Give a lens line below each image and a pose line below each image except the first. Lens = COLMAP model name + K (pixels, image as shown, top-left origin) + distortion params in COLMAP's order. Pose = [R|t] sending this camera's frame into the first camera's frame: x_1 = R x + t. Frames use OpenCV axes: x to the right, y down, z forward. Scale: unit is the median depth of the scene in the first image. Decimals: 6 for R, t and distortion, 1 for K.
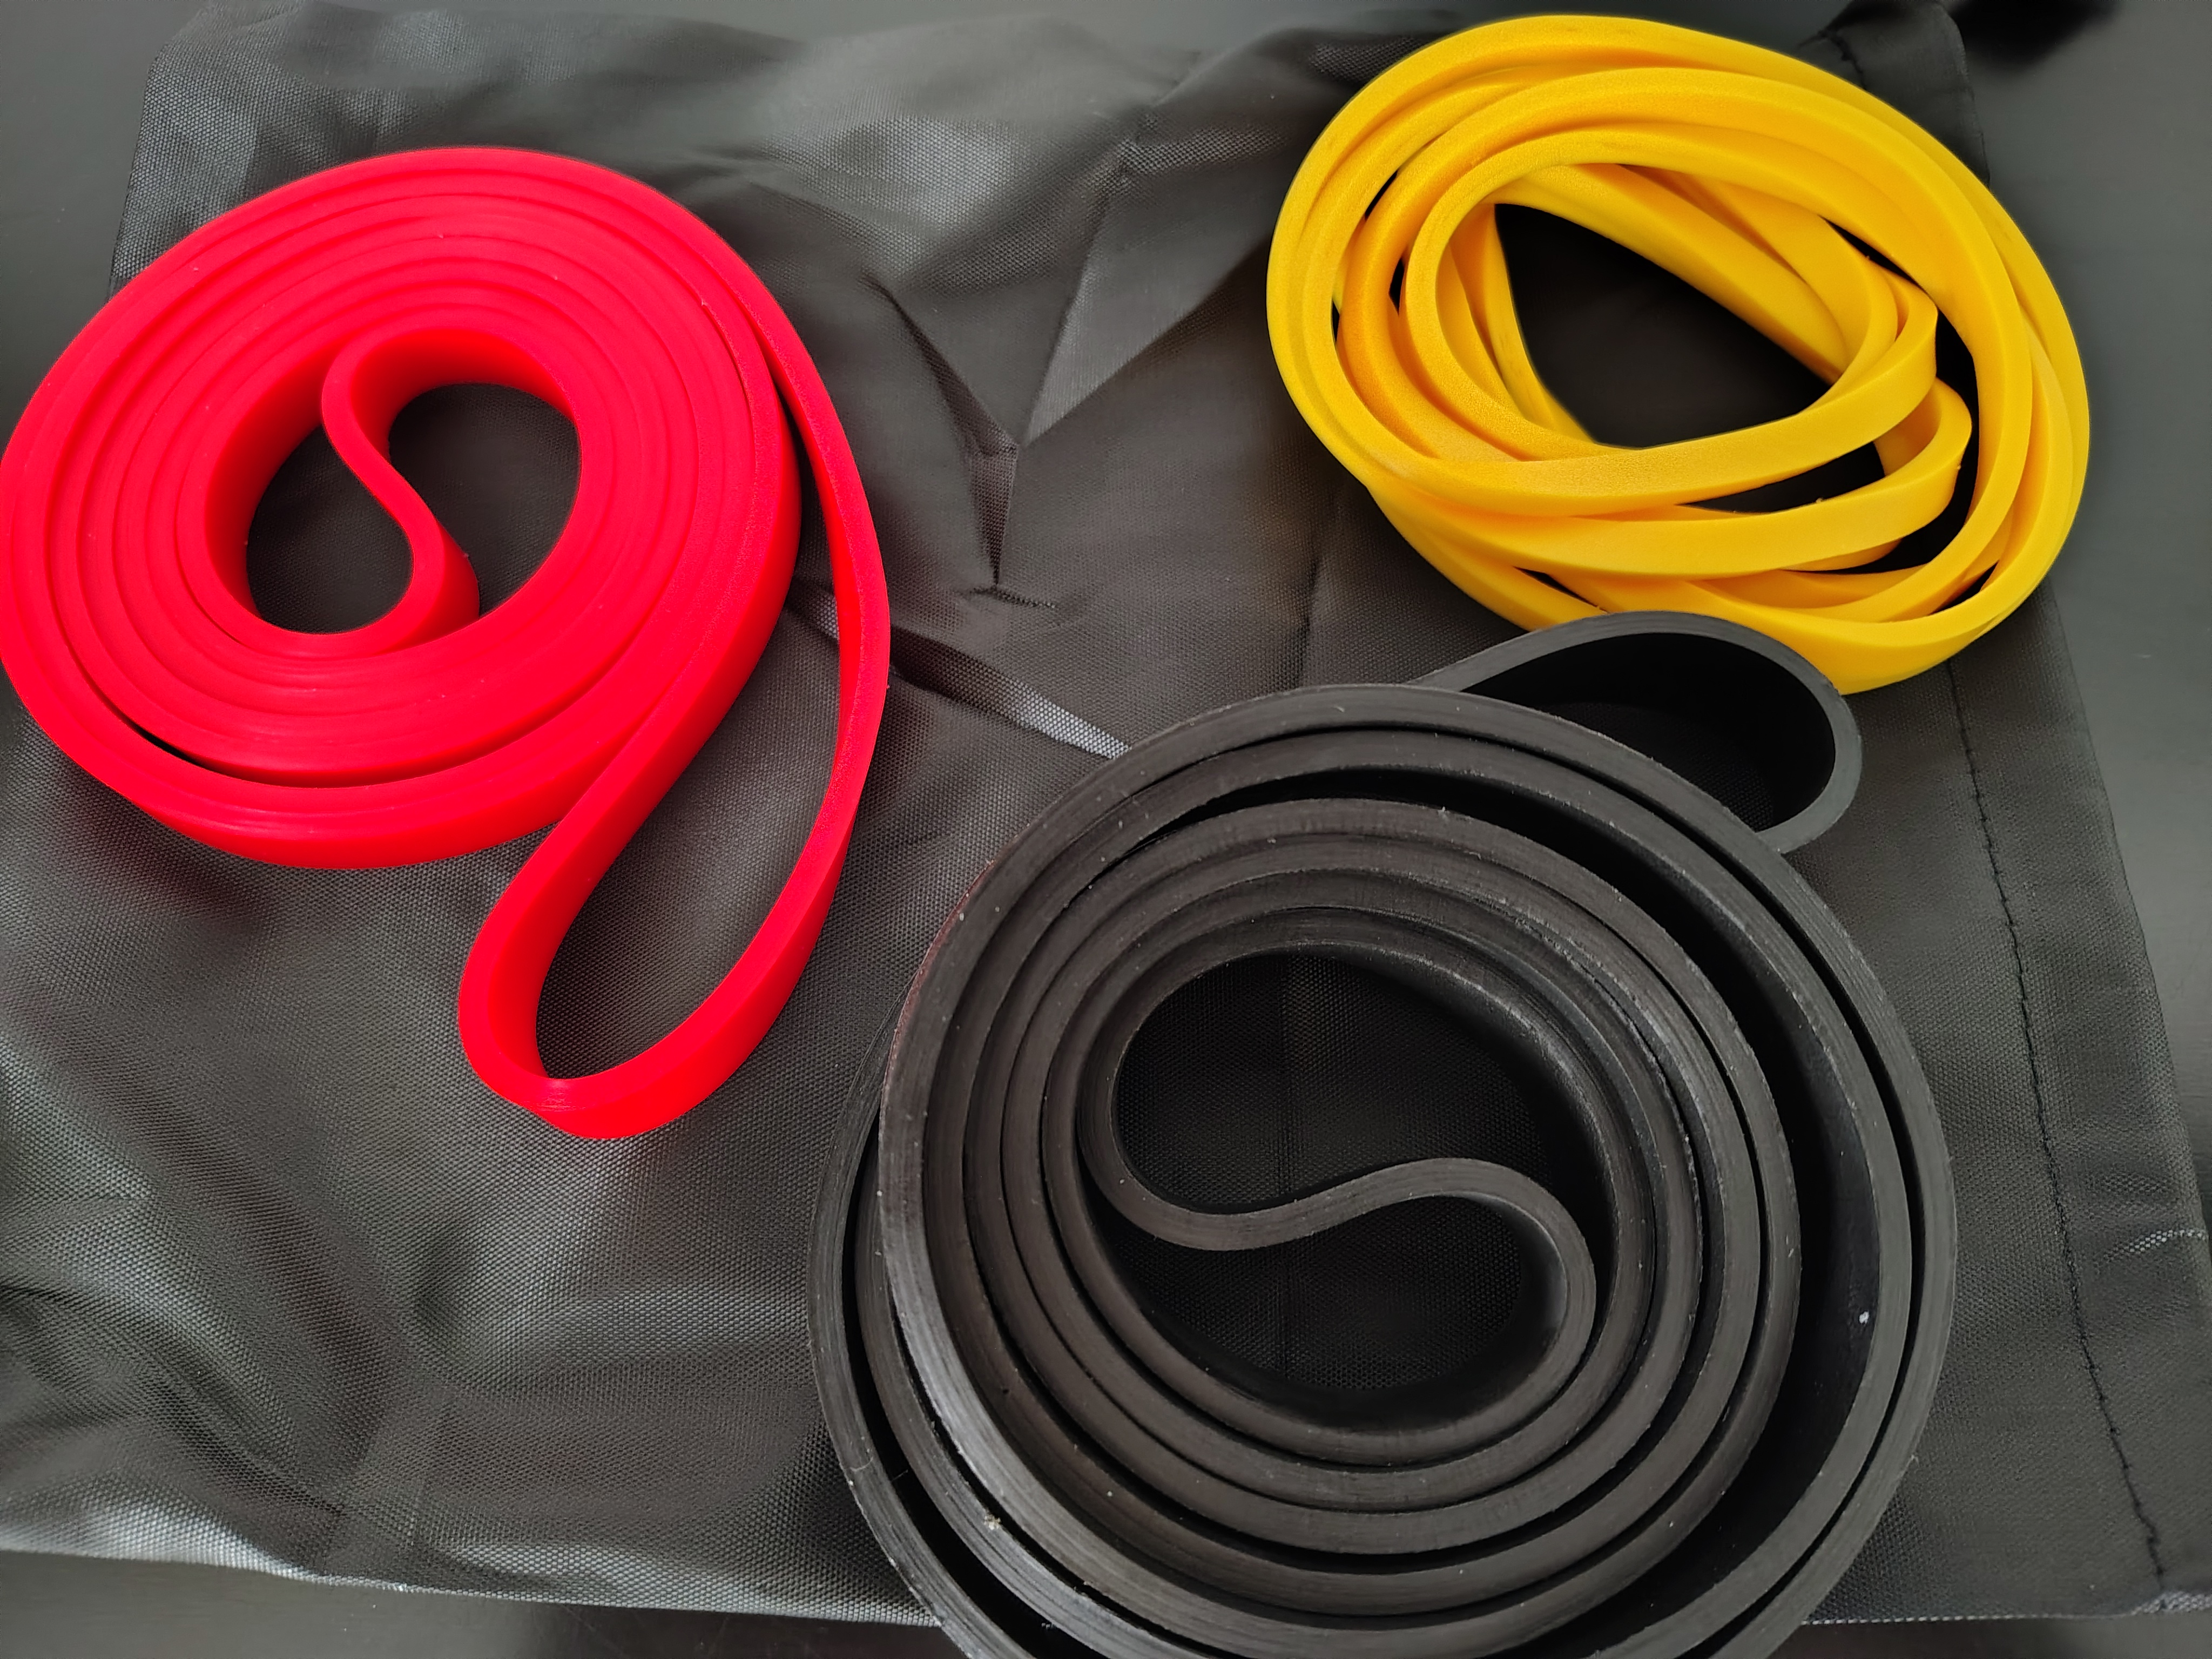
lens RADIAL K [[1585.3, 0, 1103.6], [0, 1585.3, 836.9], [0, 0, 1]] dist [-0.005665, -0.004832]
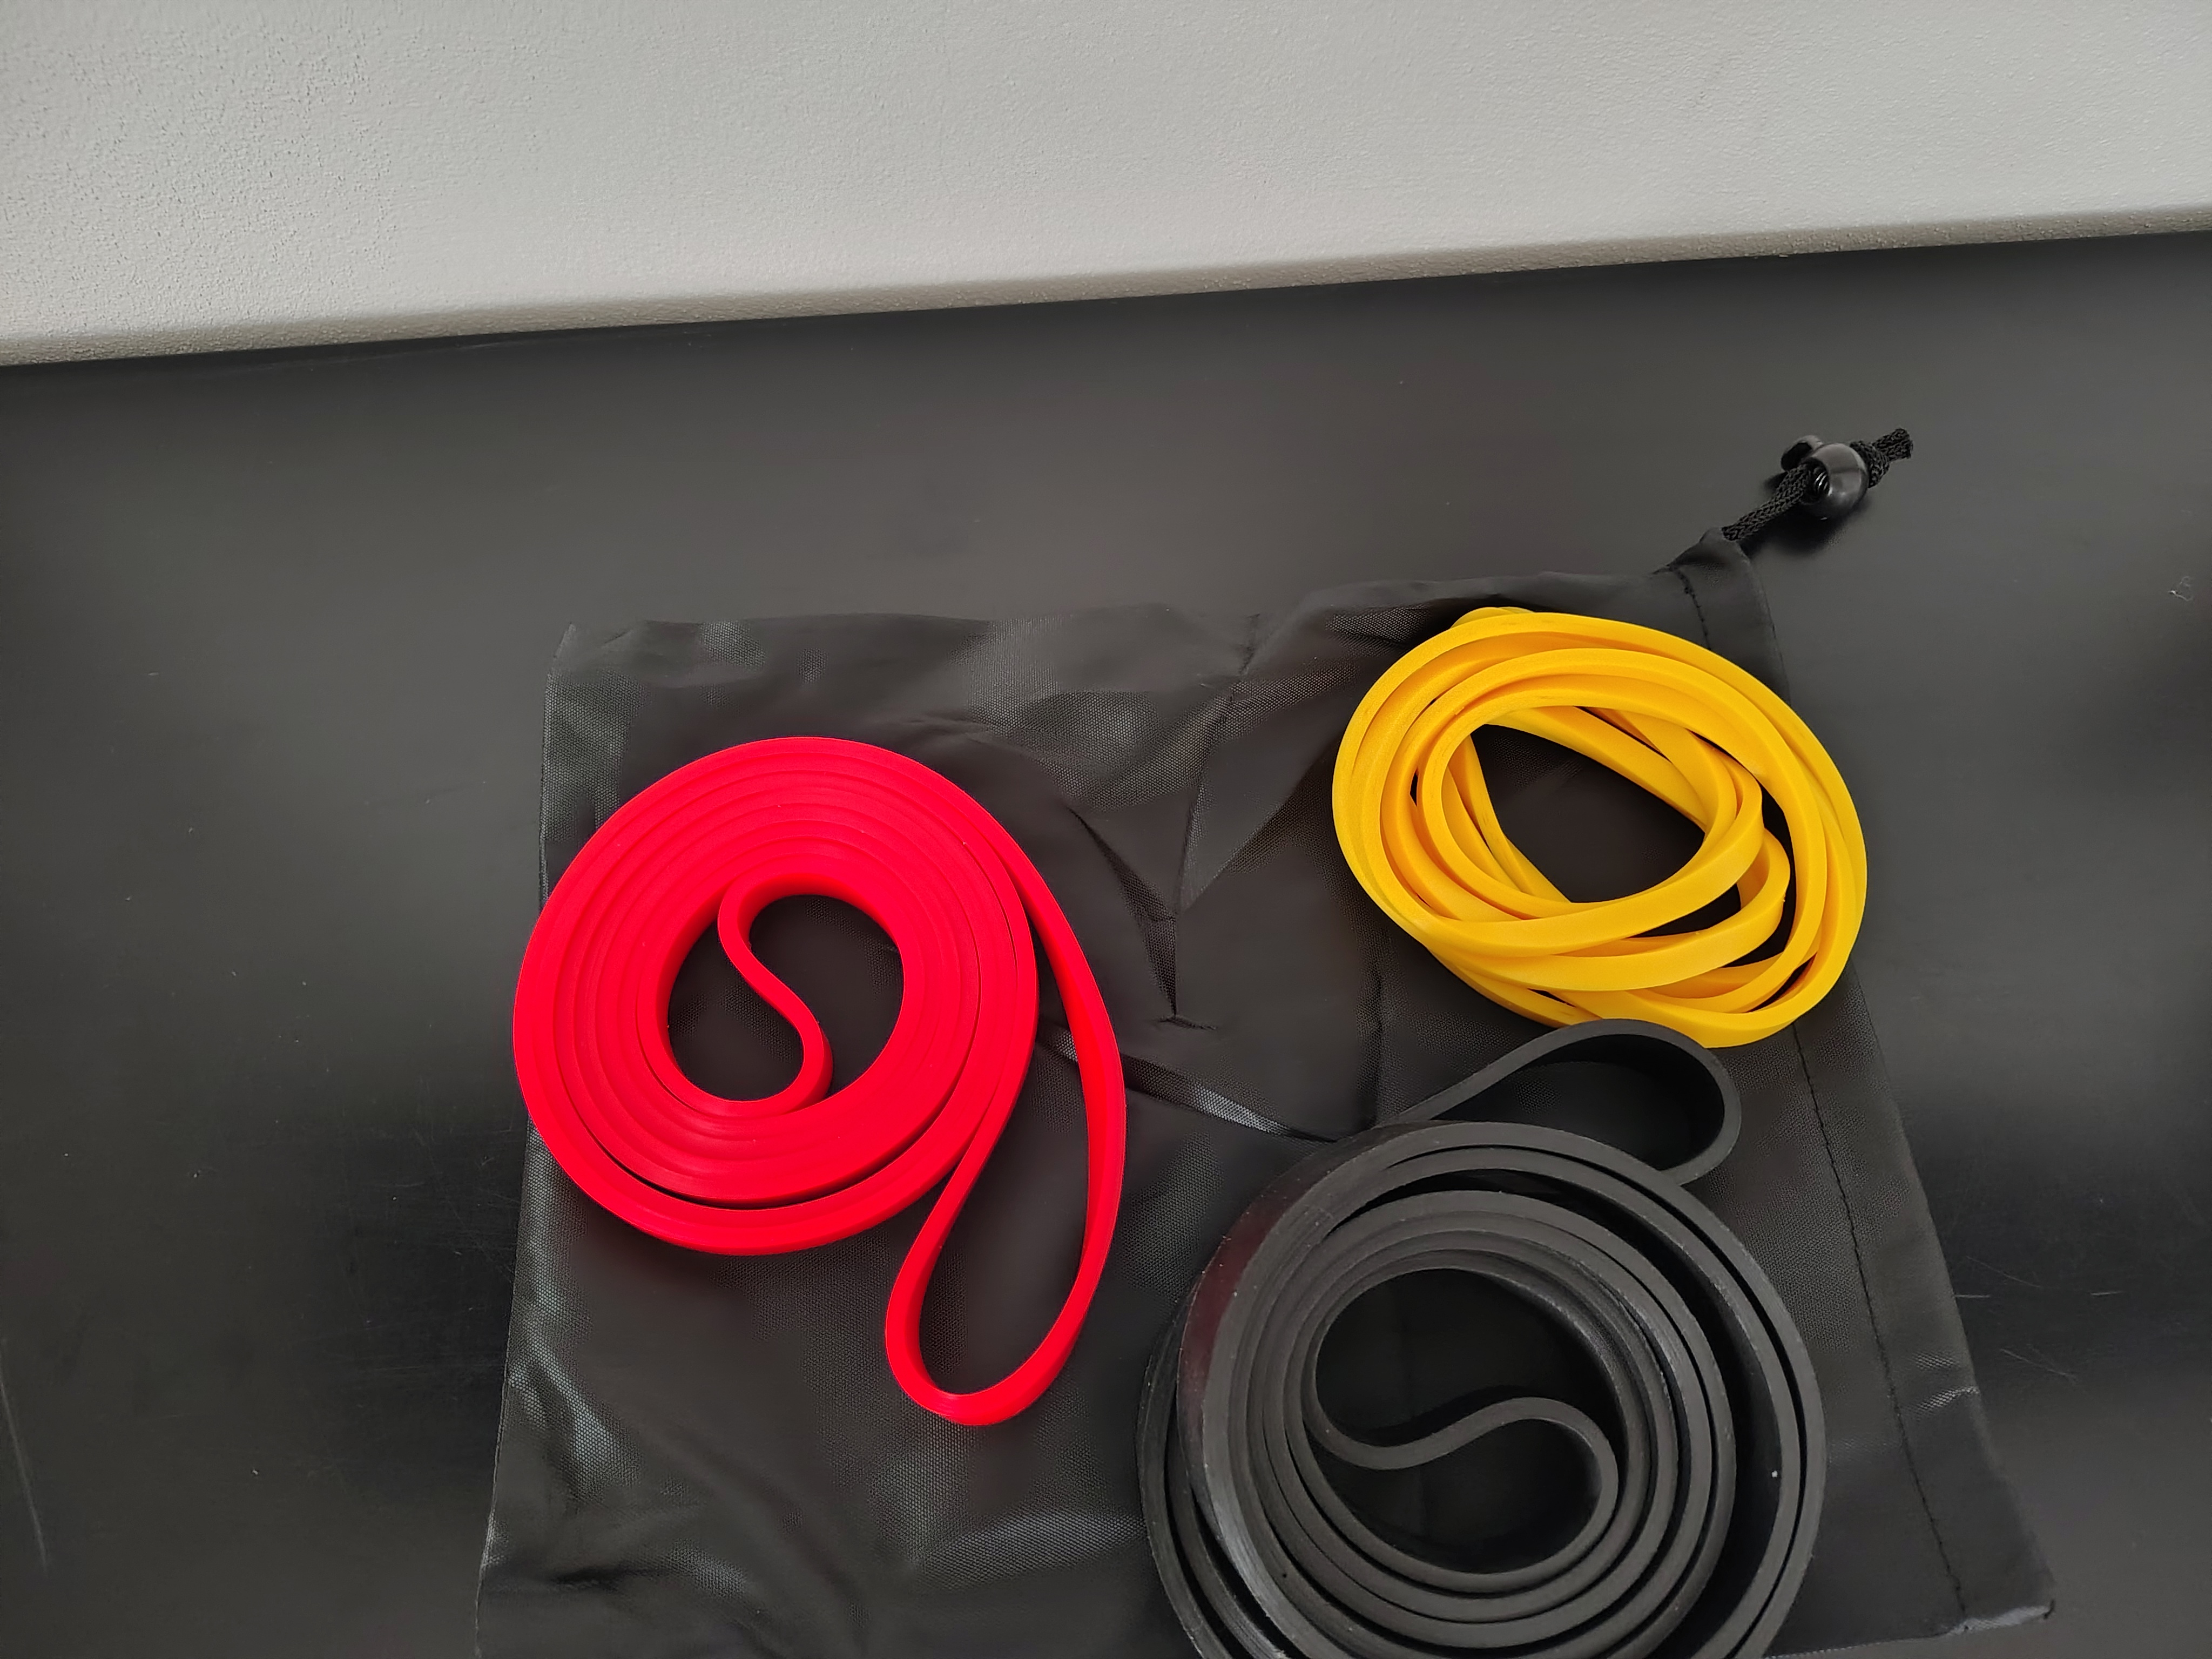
lens RADIAL K [[1585.3, 0, 1103.6], [0, 1585.3, 836.9], [0, 0, 1]] dist [-0.005665, -0.004832]
pose [[0.995352, -0.079391, 0.054515, -0.218980], [0.081985, 0.995520, -0.047107, -0.284289], [-0.050530, 0.051357, 0.997401, -0.551635]]
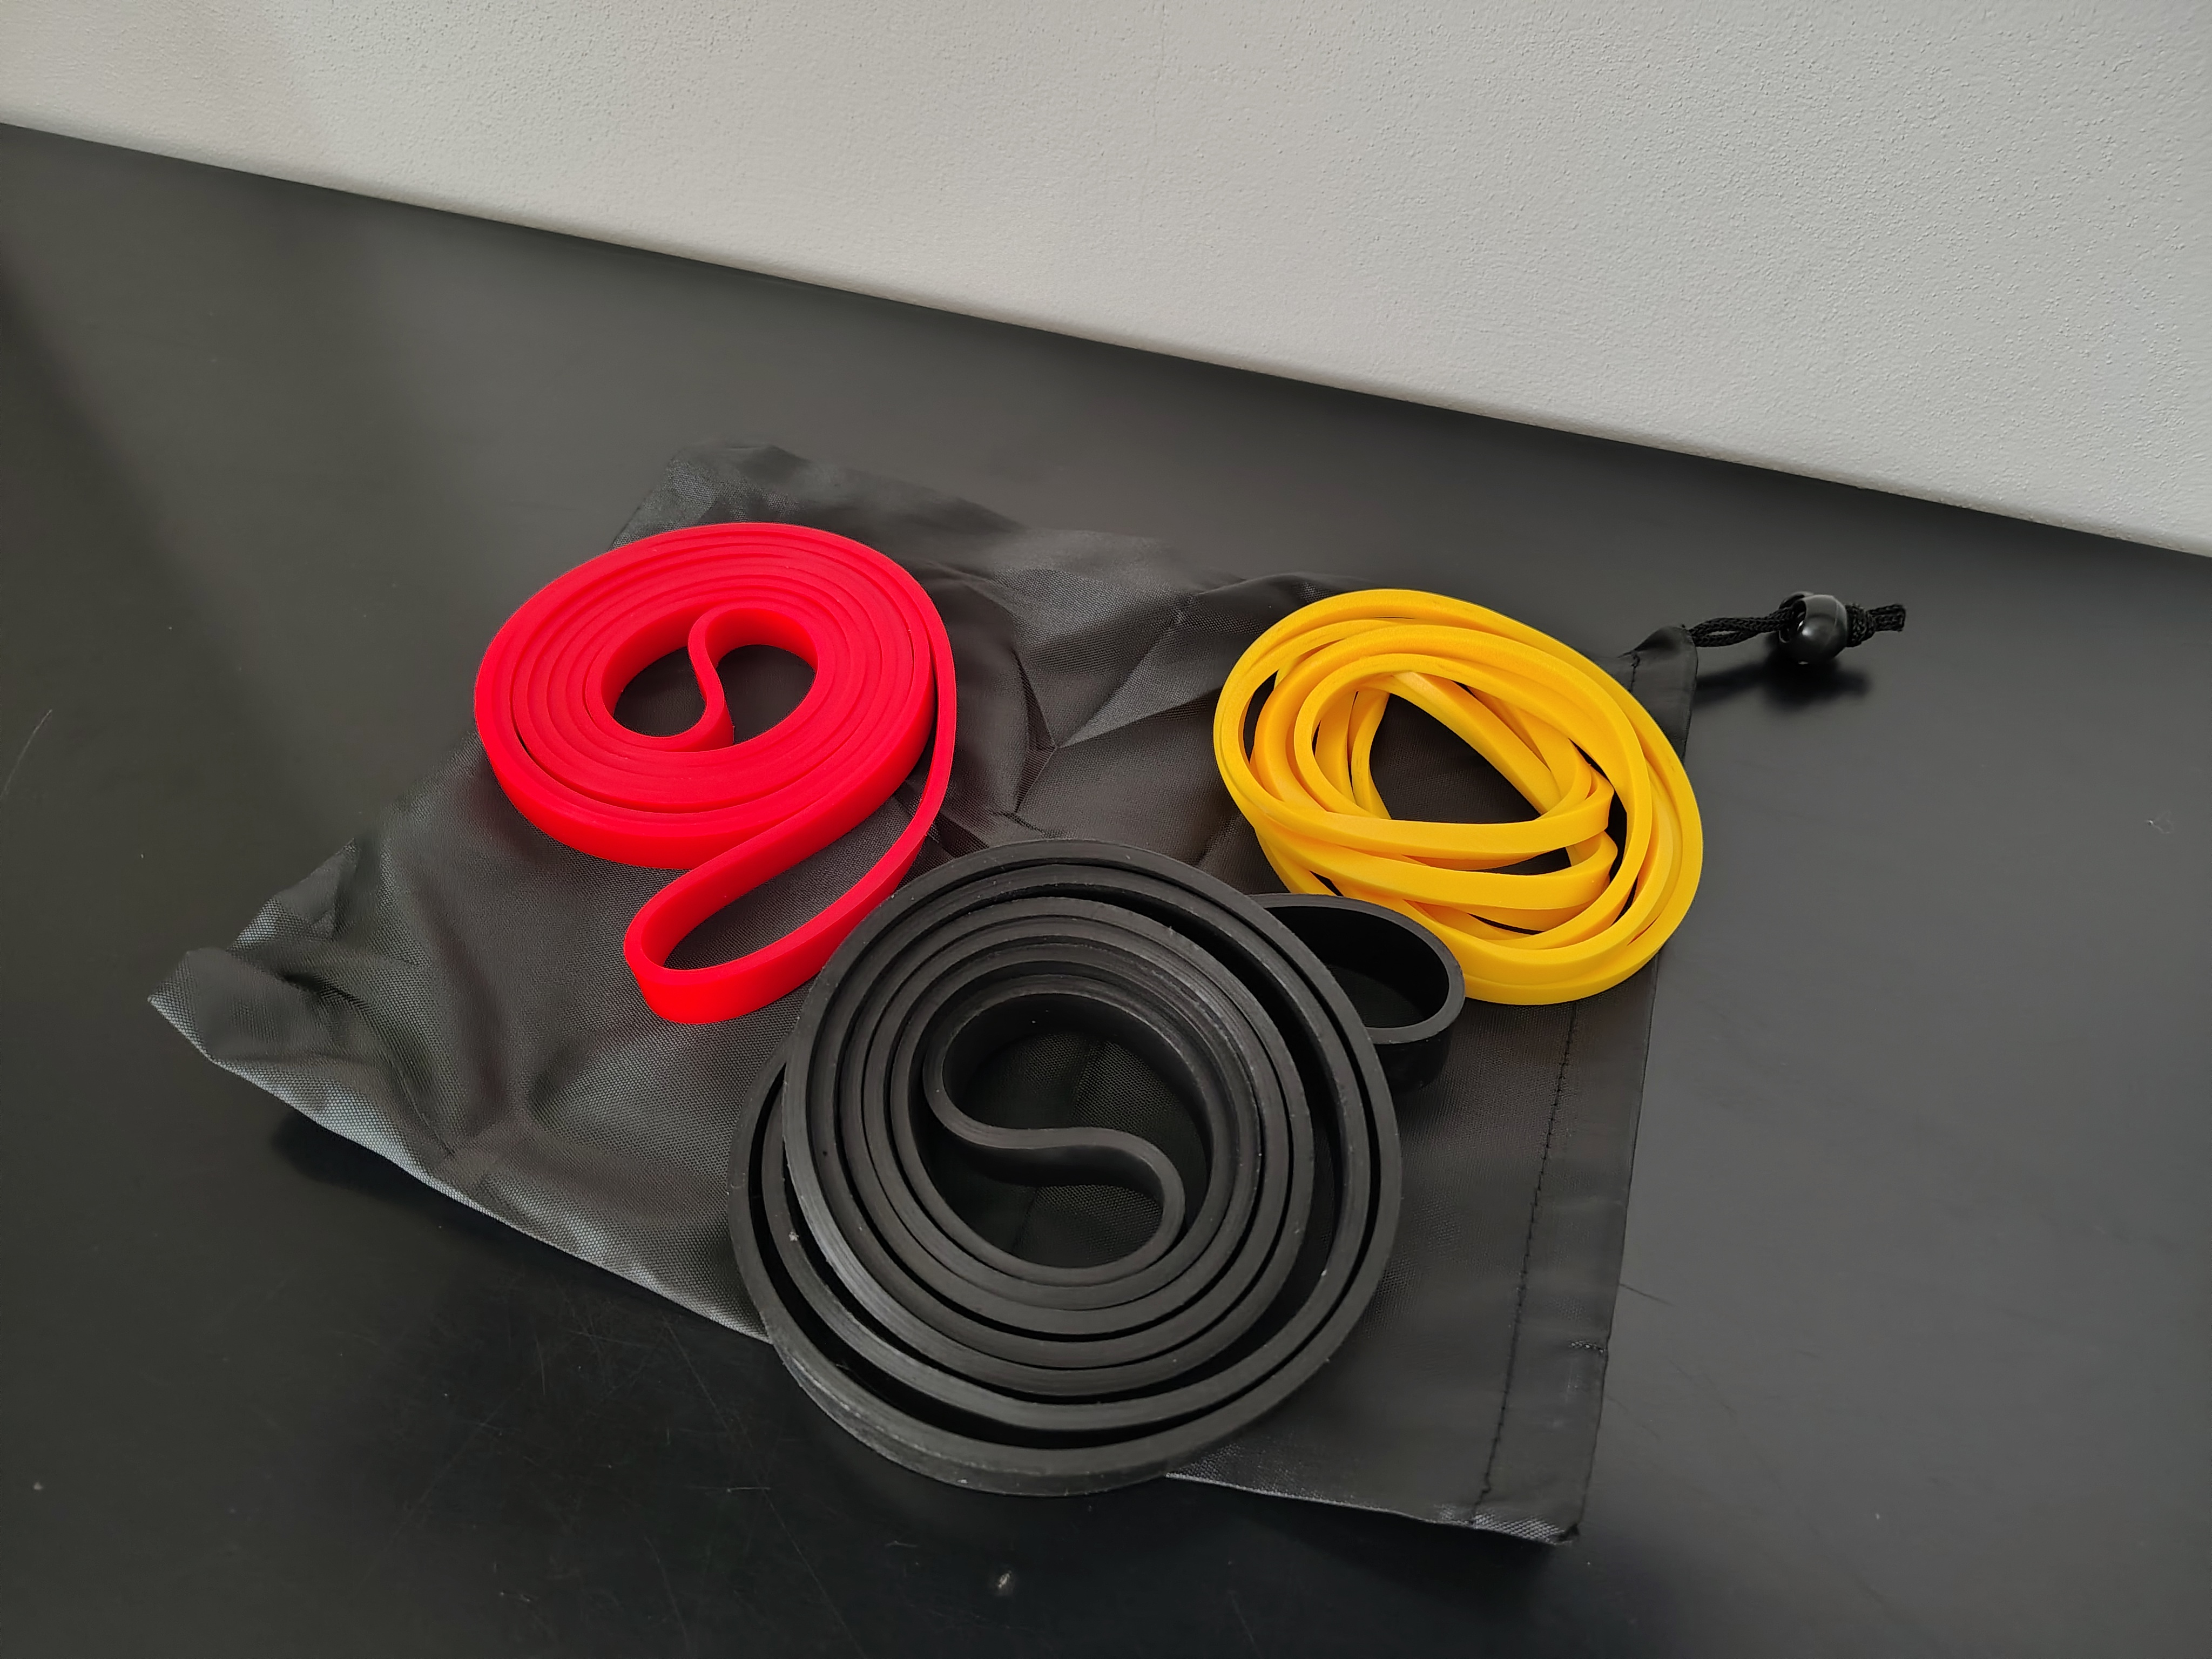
lens RADIAL K [[1585.3, 0, 1103.6], [0, 1585.3, 836.9], [0, 0, 1]] dist [-0.005665, -0.004832]
pose [[0.949813, 0.246146, -0.193046, 0.373963], [-0.297070, 0.903088, -0.310131, 0.377181], [0.098000, 0.351915, 0.930888, -0.570473]]
